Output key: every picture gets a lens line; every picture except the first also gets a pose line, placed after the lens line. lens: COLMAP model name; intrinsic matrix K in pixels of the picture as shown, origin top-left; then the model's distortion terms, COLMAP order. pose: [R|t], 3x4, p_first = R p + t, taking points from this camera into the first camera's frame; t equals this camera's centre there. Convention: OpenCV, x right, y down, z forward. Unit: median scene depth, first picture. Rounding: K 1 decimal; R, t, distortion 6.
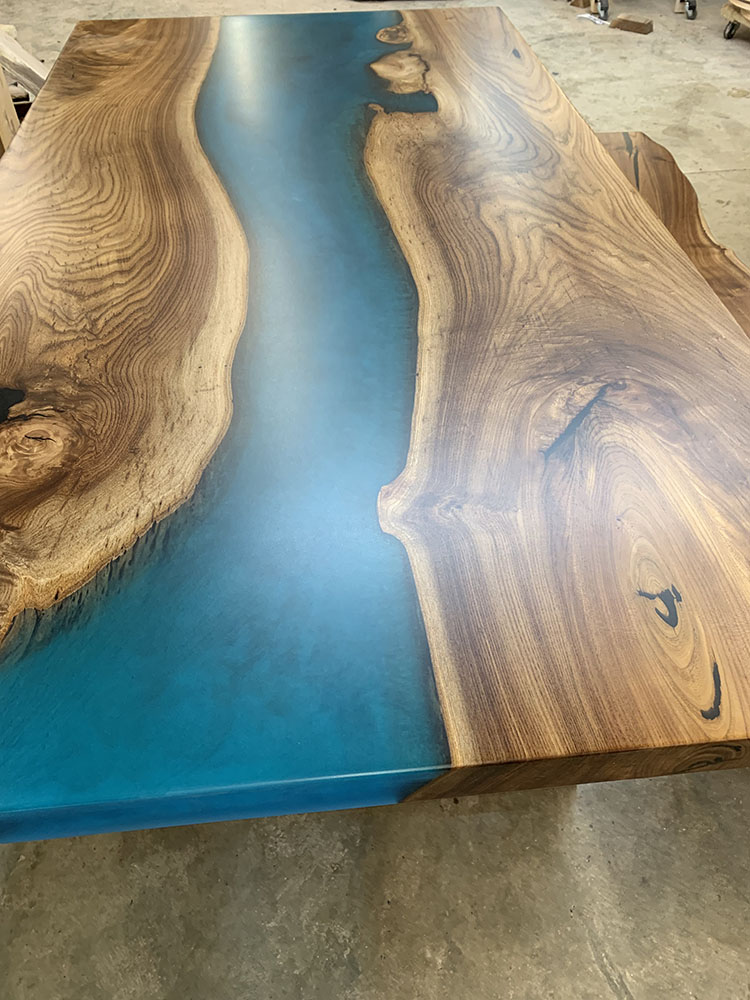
lens RADIAL K [[759.1, 0, 375.0], [0, 759.1, 500.0], [0, 0, 1]] dist [0.024306, -0.021477]
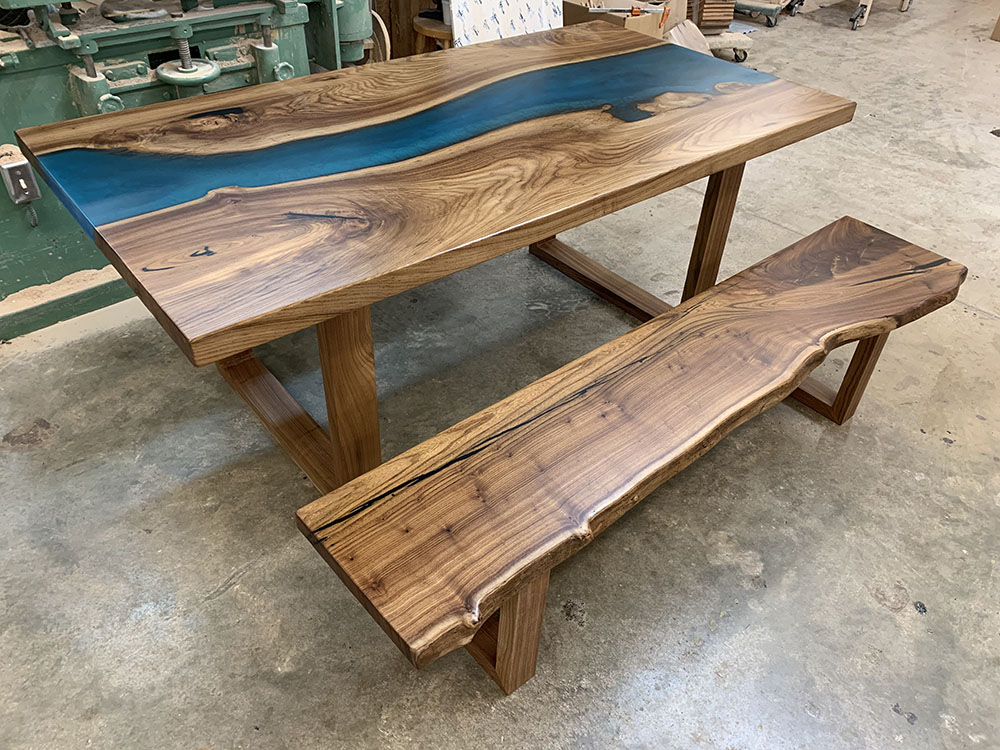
lens RADIAL K [[759.1, 0, 500.0], [0, 759.1, 375.0], [0, 0, 1]] dist [0.024306, -0.021477]
pose [[0.555682, 0.542604, -0.629920, 1.784588], [-0.631805, 0.768082, 0.104270, -0.260627], [0.540407, 0.340045, 0.769629, -0.051888]]
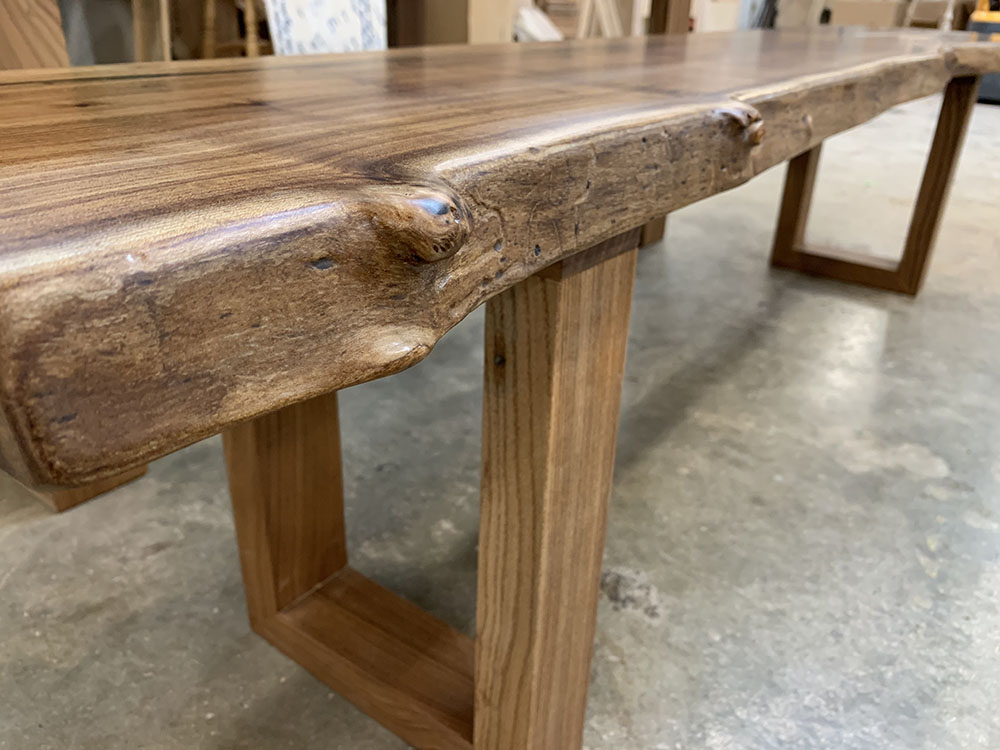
lens RADIAL K [[778.6, 0, 500.0], [0, 778.6, 375.0], [0, 0, 1]] dist [-0.002649, -0.005871]
pose [[0.726374, 0.324723, -0.605753, 1.309405], [-0.519059, 0.836883, -0.173794, 0.323380], [0.450510, 0.440661, 0.776440, 0.977866]]
